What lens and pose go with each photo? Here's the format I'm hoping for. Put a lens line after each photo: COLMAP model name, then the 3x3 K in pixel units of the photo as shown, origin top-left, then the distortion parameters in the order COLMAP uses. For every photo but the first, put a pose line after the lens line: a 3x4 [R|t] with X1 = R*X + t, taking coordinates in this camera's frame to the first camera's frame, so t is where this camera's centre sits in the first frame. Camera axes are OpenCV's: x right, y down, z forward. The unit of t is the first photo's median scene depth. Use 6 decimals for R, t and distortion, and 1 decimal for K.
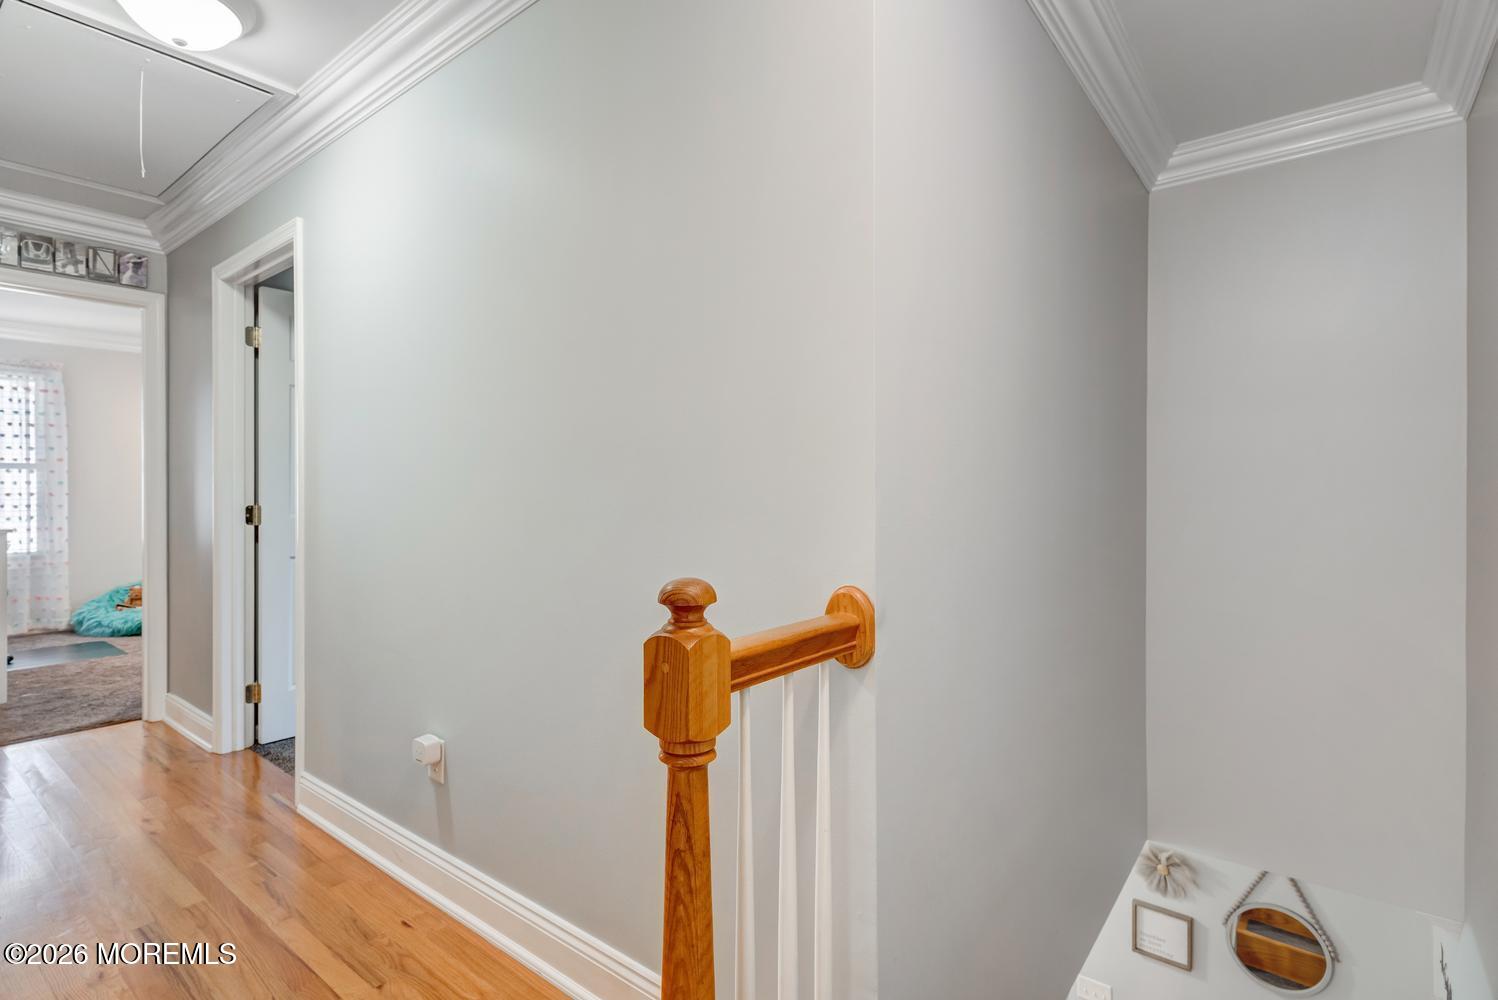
lens RADIAL K [[722.9, 0, 742.4], [0, 722.9, 476.0], [0, 0, 1]] dist [0.000721, -0.000171]
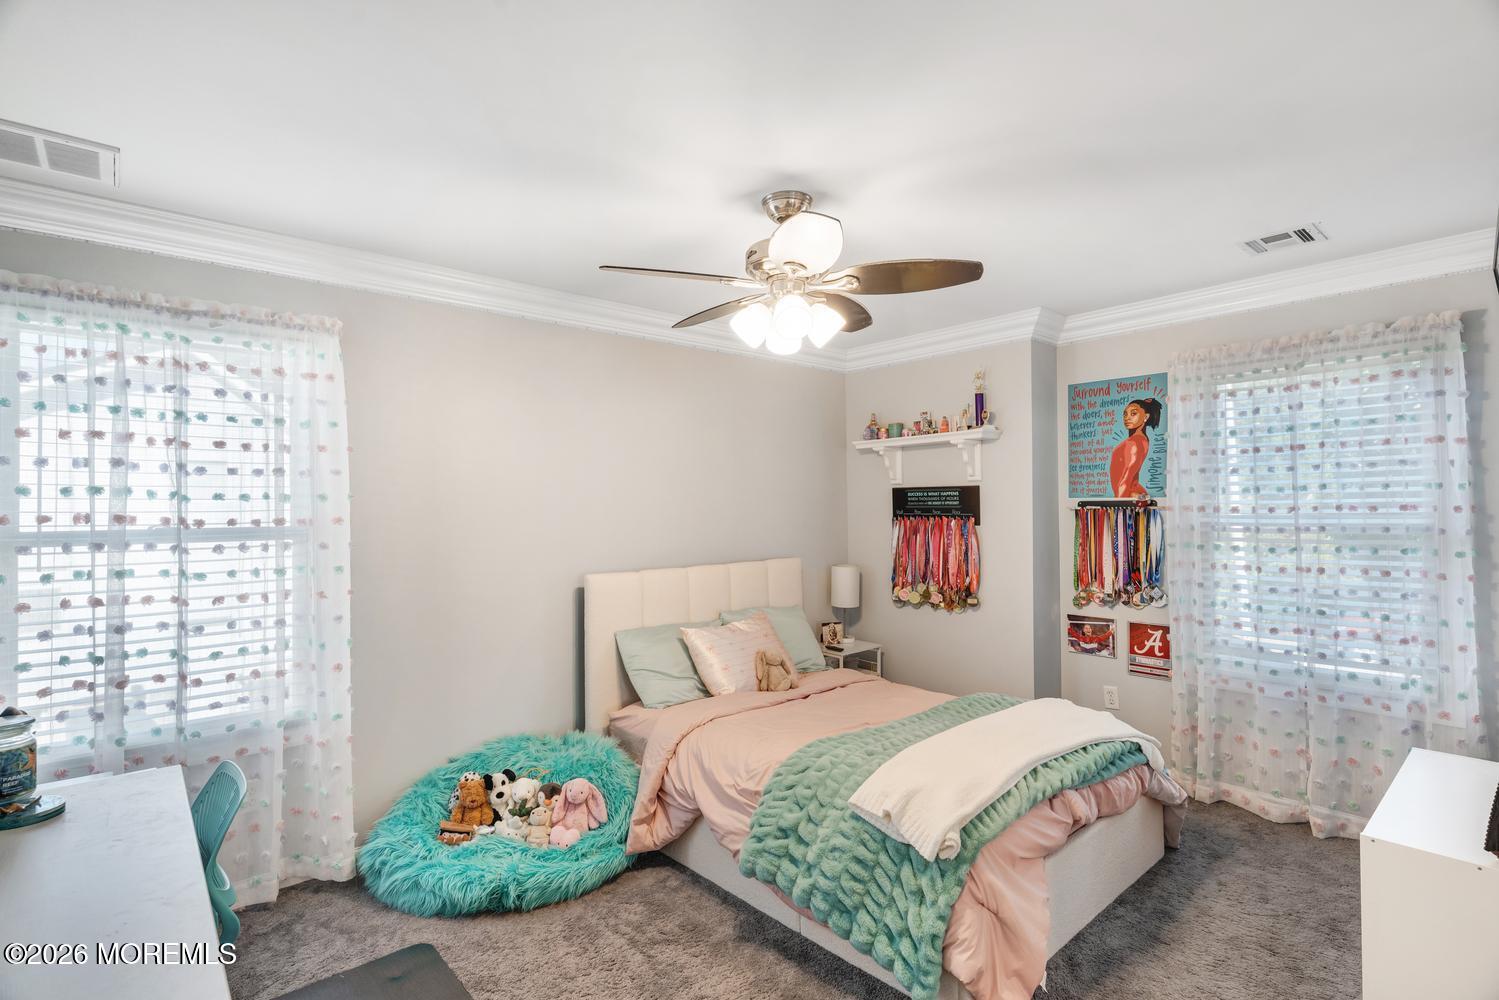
lens RADIAL K [[706.3, 0, 749.5], [0, 706.3, 500.0], [0, 0, 1]] dist [0.004940, 0.000556]
pose [[0.983734, 0.004228, -0.179581, -0.597479], [-0.003912, 0.999990, 0.002113, -0.038485], [0.179588, -0.001376, 0.983741, 0.594761]]
